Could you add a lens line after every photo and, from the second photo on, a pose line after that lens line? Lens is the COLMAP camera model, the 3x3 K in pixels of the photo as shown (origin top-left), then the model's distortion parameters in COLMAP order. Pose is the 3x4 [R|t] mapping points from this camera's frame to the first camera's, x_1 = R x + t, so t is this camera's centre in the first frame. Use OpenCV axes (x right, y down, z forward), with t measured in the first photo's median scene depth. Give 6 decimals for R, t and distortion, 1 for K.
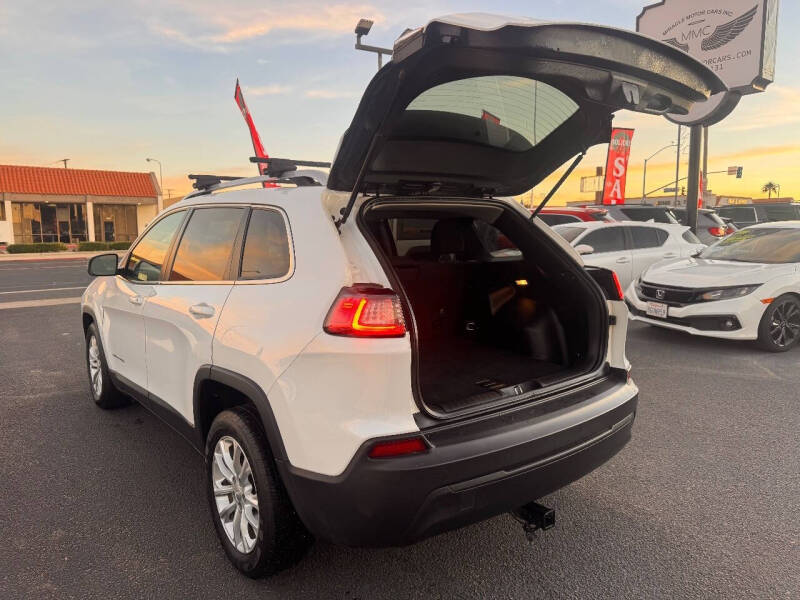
lens RADIAL K [[561.8, 0, 400.0], [0, 561.8, 300.0], [0, 0, 1]] dist [0.004239, -0.008808]
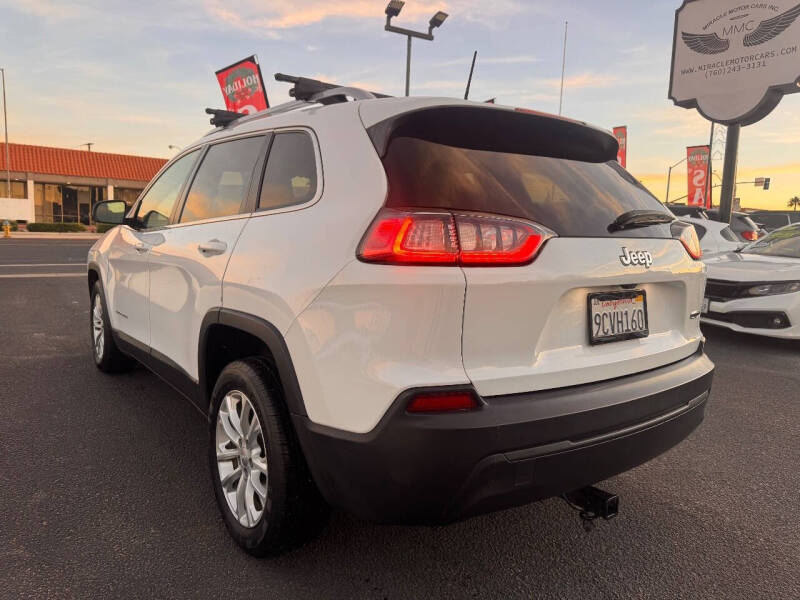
lens RADIAL K [[561.8, 0, 400.0], [0, 561.8, 300.0], [0, 0, 1]] dist [0.004239, -0.008808]
pose [[0.998642, 0.046123, -0.024222, -0.037402], [-0.046107, 0.998936, 0.001237, 0.083646], [0.024253, -0.000118, 0.999706, 0.135885]]
